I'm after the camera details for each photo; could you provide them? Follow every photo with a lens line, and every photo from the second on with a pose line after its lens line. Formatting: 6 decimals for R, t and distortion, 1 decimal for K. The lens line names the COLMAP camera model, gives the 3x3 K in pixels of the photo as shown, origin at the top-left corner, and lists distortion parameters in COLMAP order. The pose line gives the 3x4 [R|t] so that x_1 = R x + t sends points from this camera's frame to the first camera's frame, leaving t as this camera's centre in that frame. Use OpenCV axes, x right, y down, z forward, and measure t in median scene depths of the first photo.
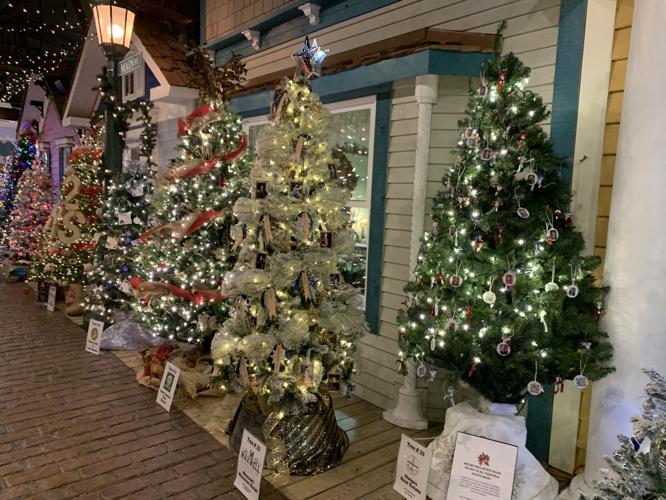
lens RADIAL K [[504.5, 0, 334.5], [0, 504.5, 250.5], [0, 0, 1]] dist [0.181944, -0.245491]
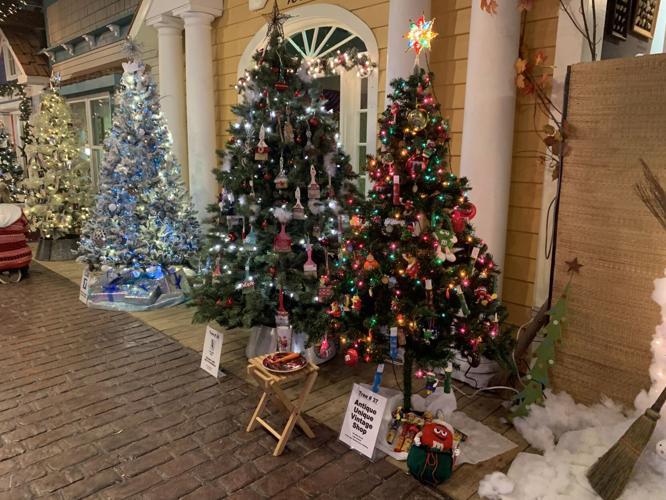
lens RADIAL K [[523.9, 0, 330.5], [0, 523.9, 250.4], [0, 0, 1]] dist [0.030045, -0.004300]
pose [[0.996345, -0.035843, 0.077531, 0.969144], [0.029402, 0.996142, 0.082683, 0.212241], [-0.080195, -0.080101, 0.993556, -1.509865]]
